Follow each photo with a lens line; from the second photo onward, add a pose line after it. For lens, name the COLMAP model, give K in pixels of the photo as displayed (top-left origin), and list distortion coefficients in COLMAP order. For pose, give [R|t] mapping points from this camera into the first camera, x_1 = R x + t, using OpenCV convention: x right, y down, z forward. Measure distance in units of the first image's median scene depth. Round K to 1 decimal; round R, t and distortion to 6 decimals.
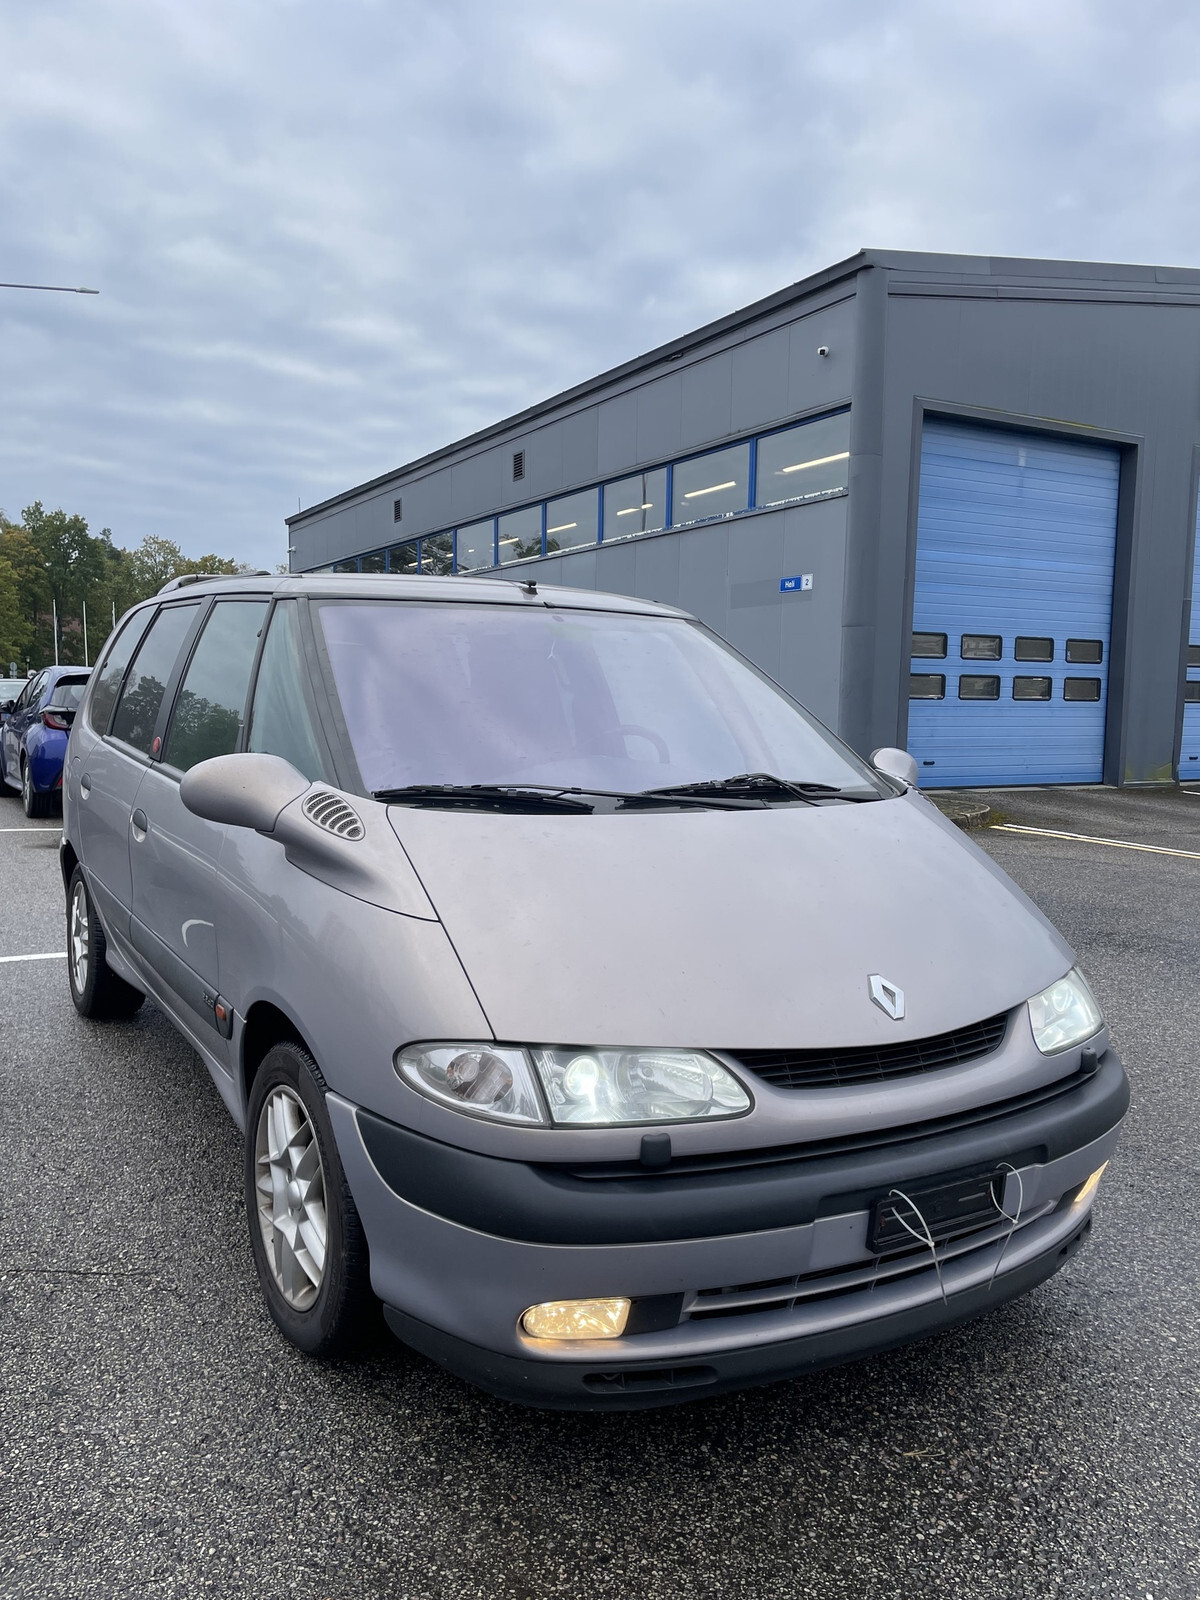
lens RADIAL K [[1217.8, 0, 613.0], [0, 1217.8, 803.9], [0, 0, 1]] dist [0.050559, -0.033063]
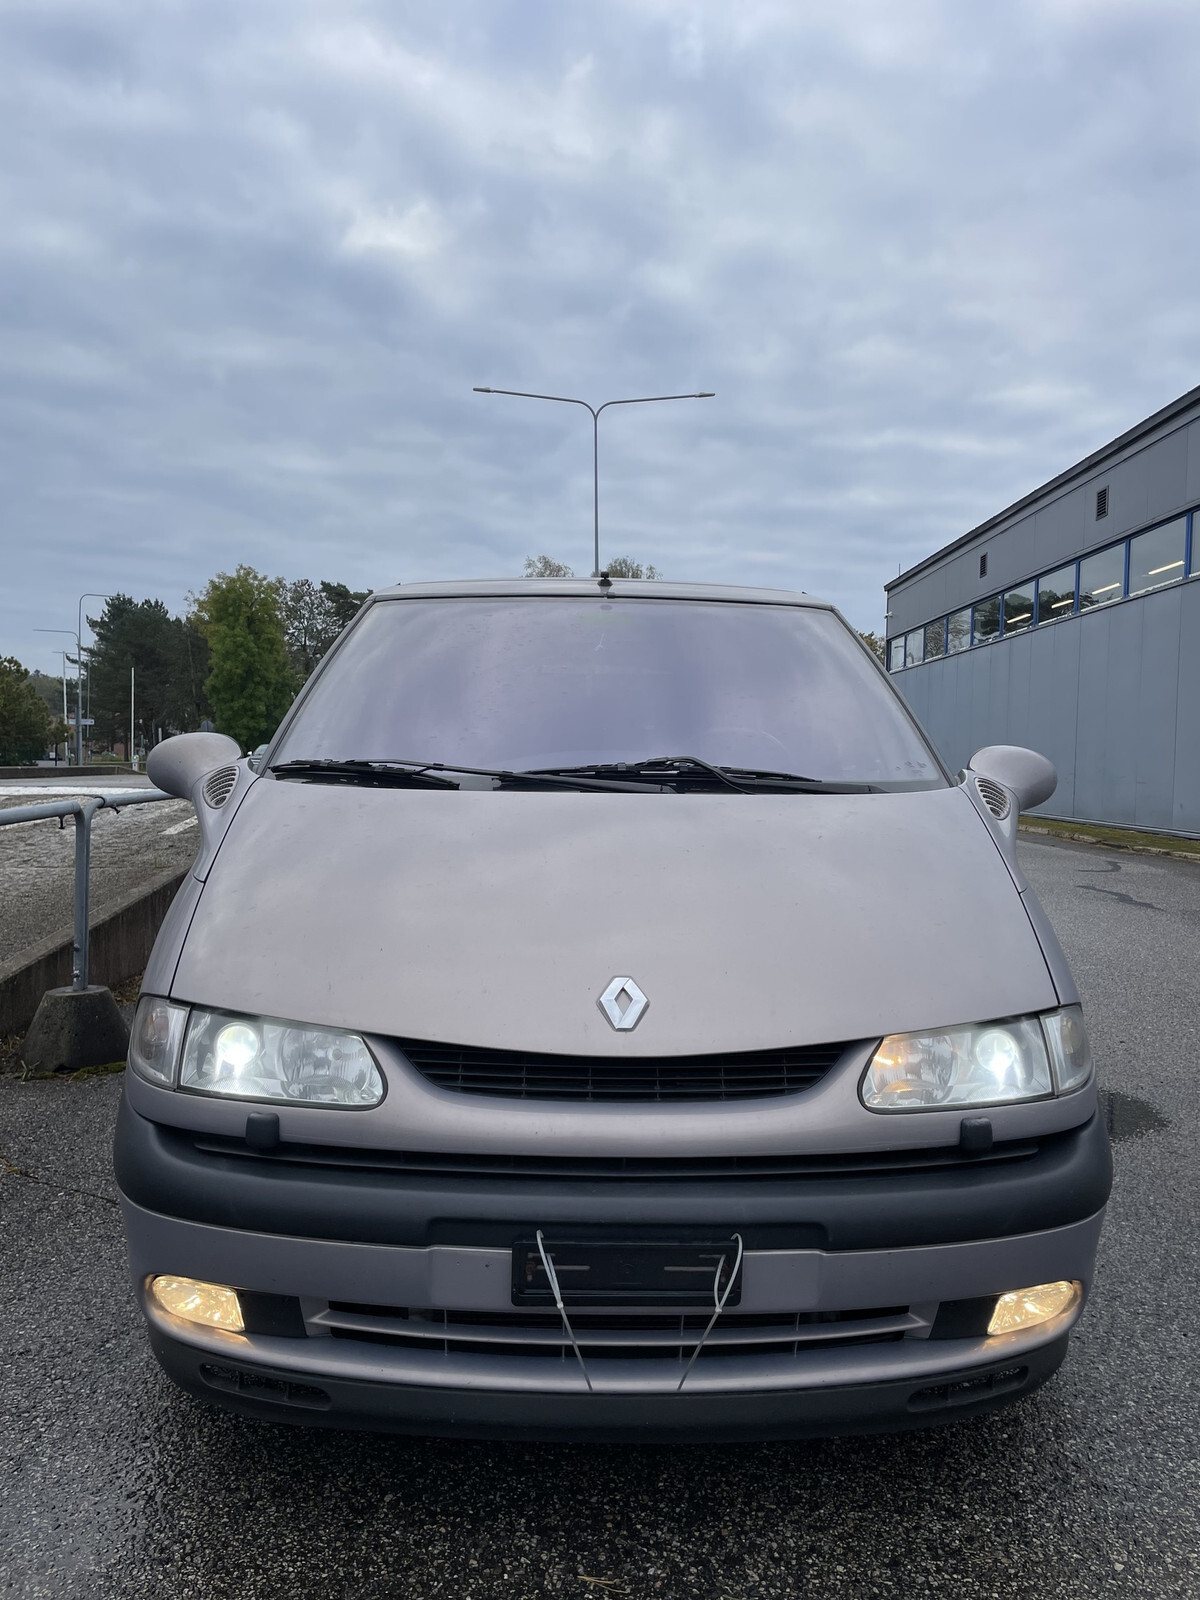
lens RADIAL K [[1217.8, 0, 606.7], [0, 1217.8, 803.5], [0, 0, 1]] dist [0.050559, -0.033063]
pose [[0.868906, 0.012256, -0.494826, 0.578516], [-0.040201, 0.998138, -0.045869, 0.058532], [0.493342, 0.059748, 0.867781, 0.259577]]
